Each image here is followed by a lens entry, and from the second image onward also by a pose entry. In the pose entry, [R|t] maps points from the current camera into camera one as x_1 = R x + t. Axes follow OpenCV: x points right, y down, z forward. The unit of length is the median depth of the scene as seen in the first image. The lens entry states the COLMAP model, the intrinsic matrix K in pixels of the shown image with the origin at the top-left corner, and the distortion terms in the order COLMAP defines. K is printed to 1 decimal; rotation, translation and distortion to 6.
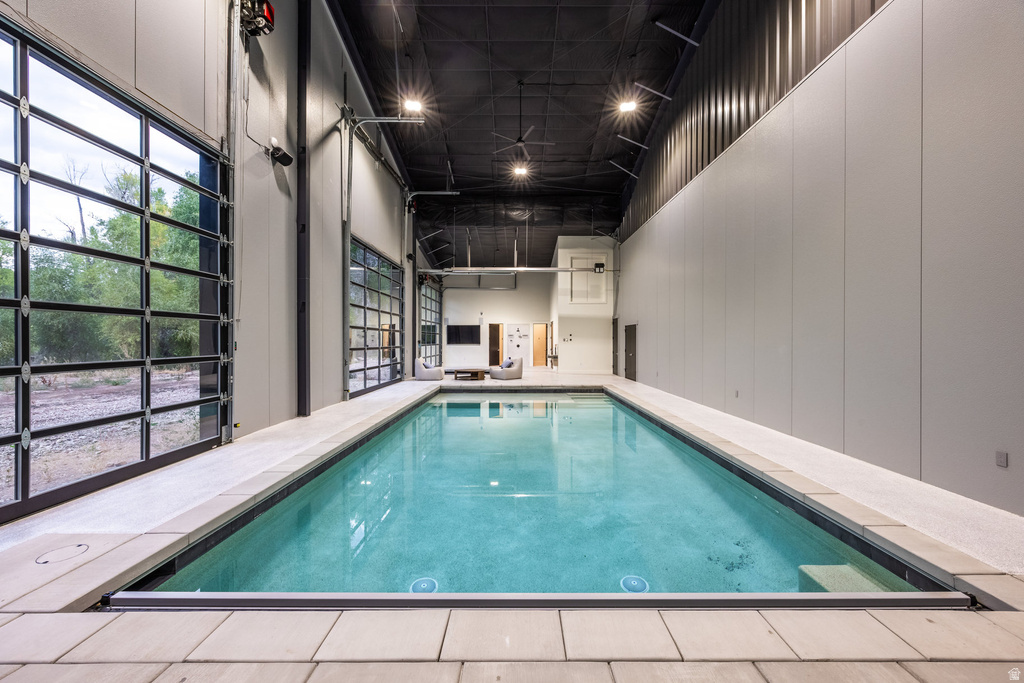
lens RADIAL K [[423.3, 0, 514.0], [0, 423.3, 343.8], [0, 0, 1]] dist [0.003503, 0.000383]
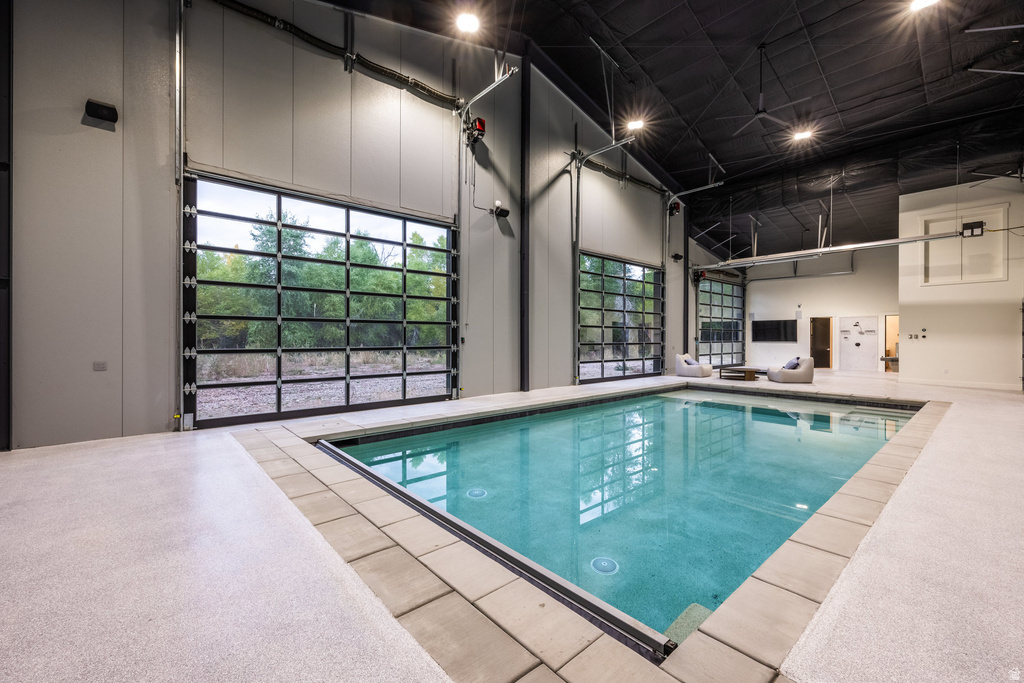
lens RADIAL K [[423.3, 0, 534.7], [0, 423.3, 337.6], [0, 0, 1]] dist [0.003503, 0.000383]
pose [[0.671339, 0.002179, -0.741147, 0.256453], [-0.008091, 0.999958, -0.004389, 0.000335], [0.741106, 0.008943, 0.671328, 0.042340]]
